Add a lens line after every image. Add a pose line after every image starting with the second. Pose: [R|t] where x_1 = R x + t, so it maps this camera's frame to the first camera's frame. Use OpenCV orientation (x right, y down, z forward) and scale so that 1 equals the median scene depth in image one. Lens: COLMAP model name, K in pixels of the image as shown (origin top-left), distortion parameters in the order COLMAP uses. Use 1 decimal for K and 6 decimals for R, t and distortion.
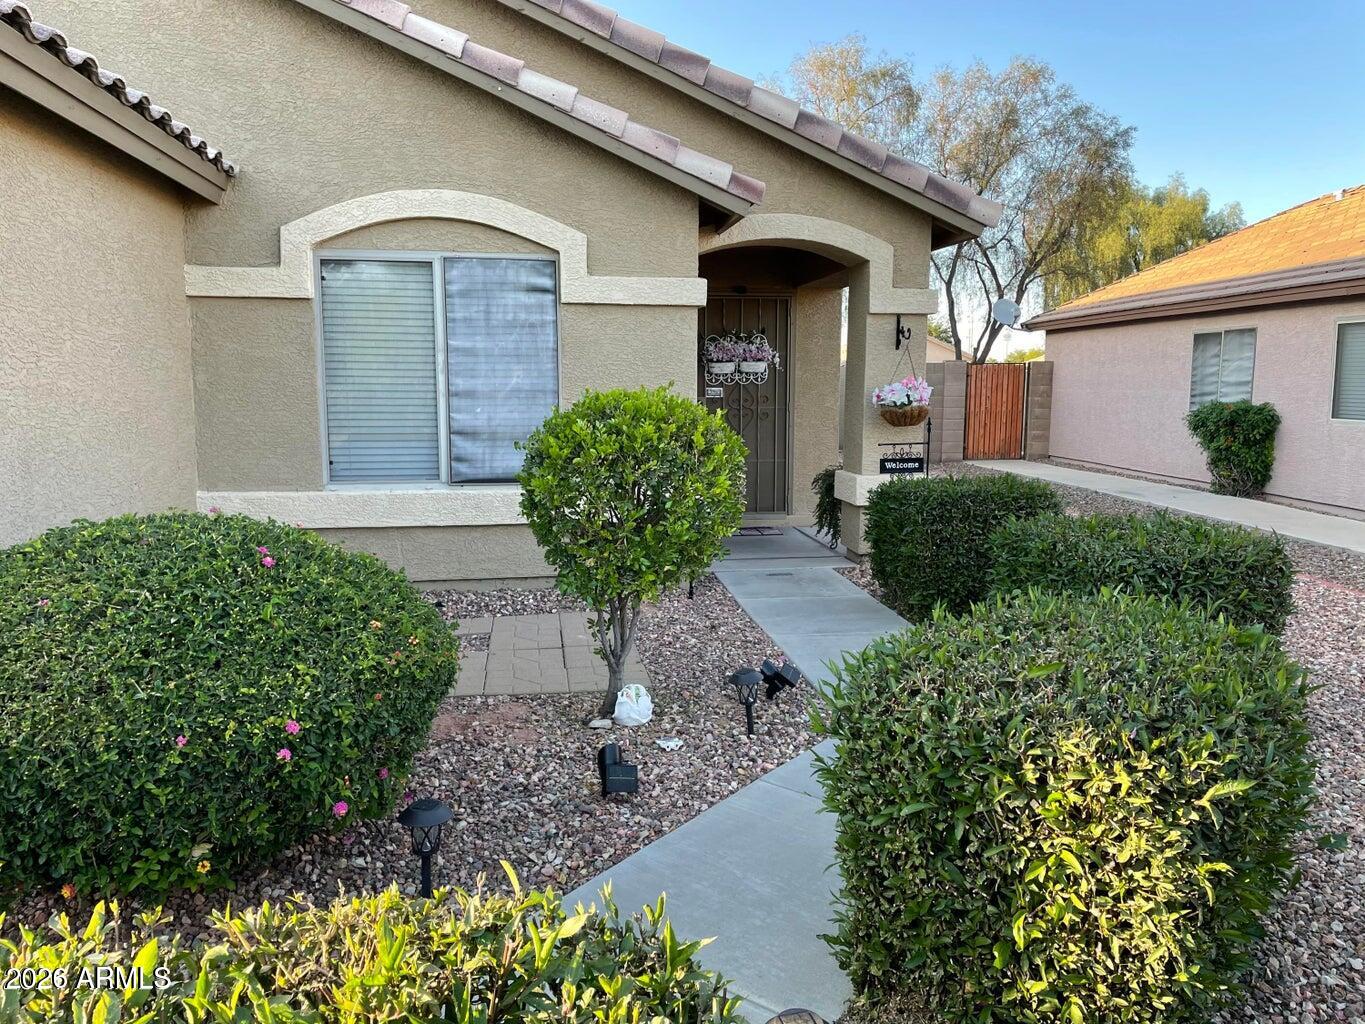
lens RADIAL K [[1030.4, 0, 684.2], [0, 1030.4, 512.4], [0, 0, 1]] dist [0.039642, -0.006221]
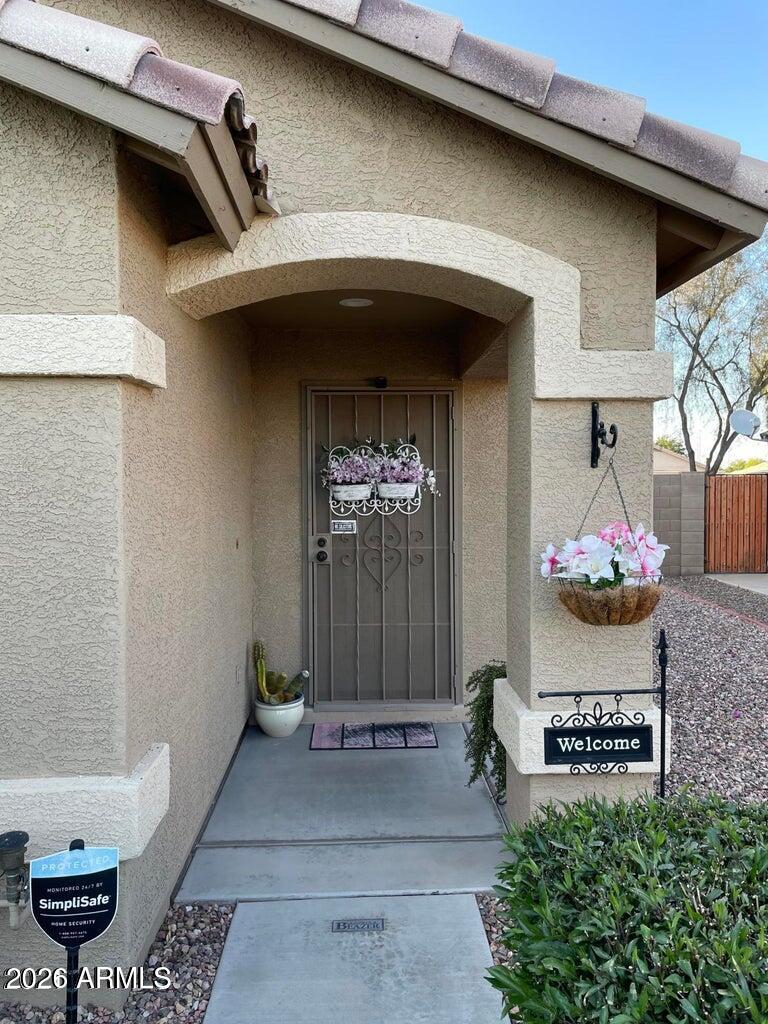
lens RADIAL K [[773.0, 0, 384.1], [0, 773.0, 492.4], [0, 0, 1]] dist [0.039642, -0.006221]
pose [[0.993106, -0.004366, -0.117140, 0.119137], [-0.009296, 0.993225, -0.115834, -0.080310], [0.116853, 0.116124, 0.986337, 0.490800]]
